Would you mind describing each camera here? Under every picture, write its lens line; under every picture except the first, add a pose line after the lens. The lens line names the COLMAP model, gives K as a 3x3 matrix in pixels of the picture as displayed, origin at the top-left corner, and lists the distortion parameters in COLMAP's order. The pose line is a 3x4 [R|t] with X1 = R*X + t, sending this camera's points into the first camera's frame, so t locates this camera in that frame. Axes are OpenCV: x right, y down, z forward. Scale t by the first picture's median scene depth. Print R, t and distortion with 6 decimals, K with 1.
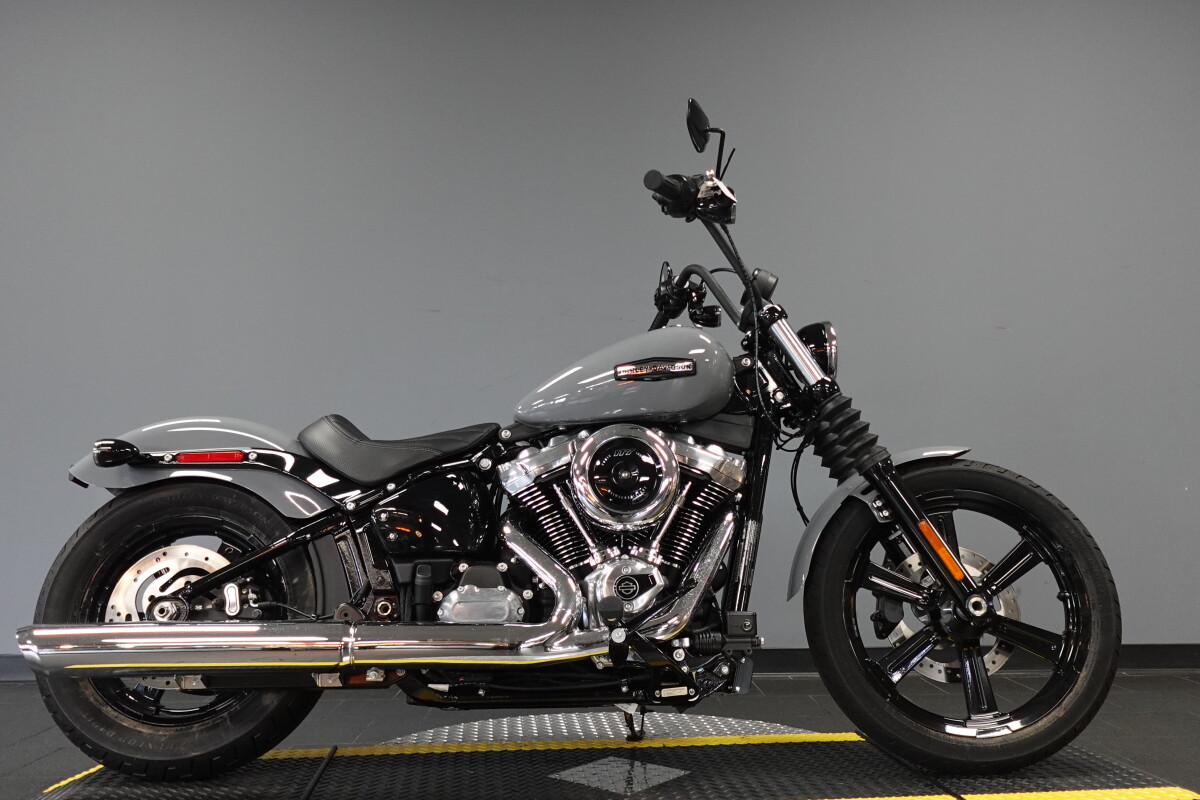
lens RADIAL K [[980.8, 0, 600.0], [0, 980.8, 400.0], [0, 0, 1]] dist [-0.009819, -0.003559]
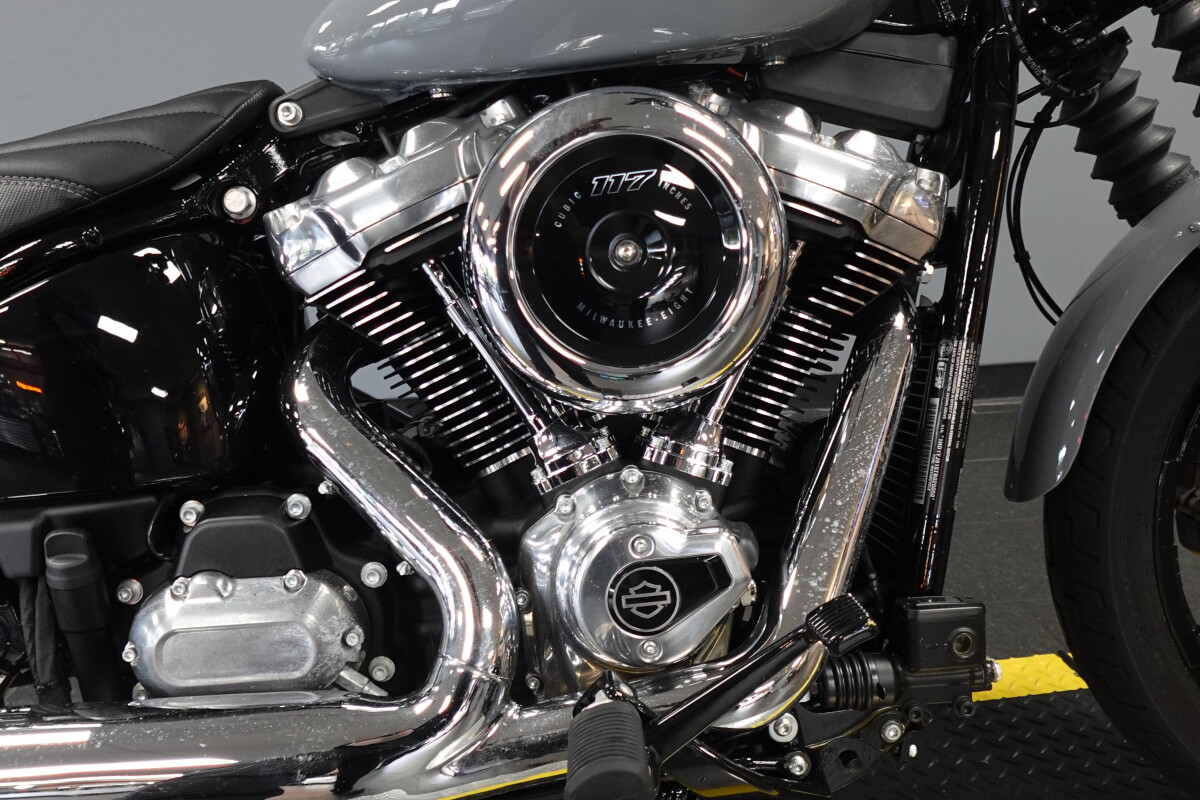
lens RADIAL K [[1065.1, 0, 600.0], [0, 1065.1, 400.0], [0, 0, 1]] dist [0.004255, 0.001108]
pose [[0.998441, -0.047588, 0.029187, 0.003798], [0.033583, 0.929650, 0.366910, -0.009378], [-0.044594, -0.365358, 0.929798, 0.624548]]
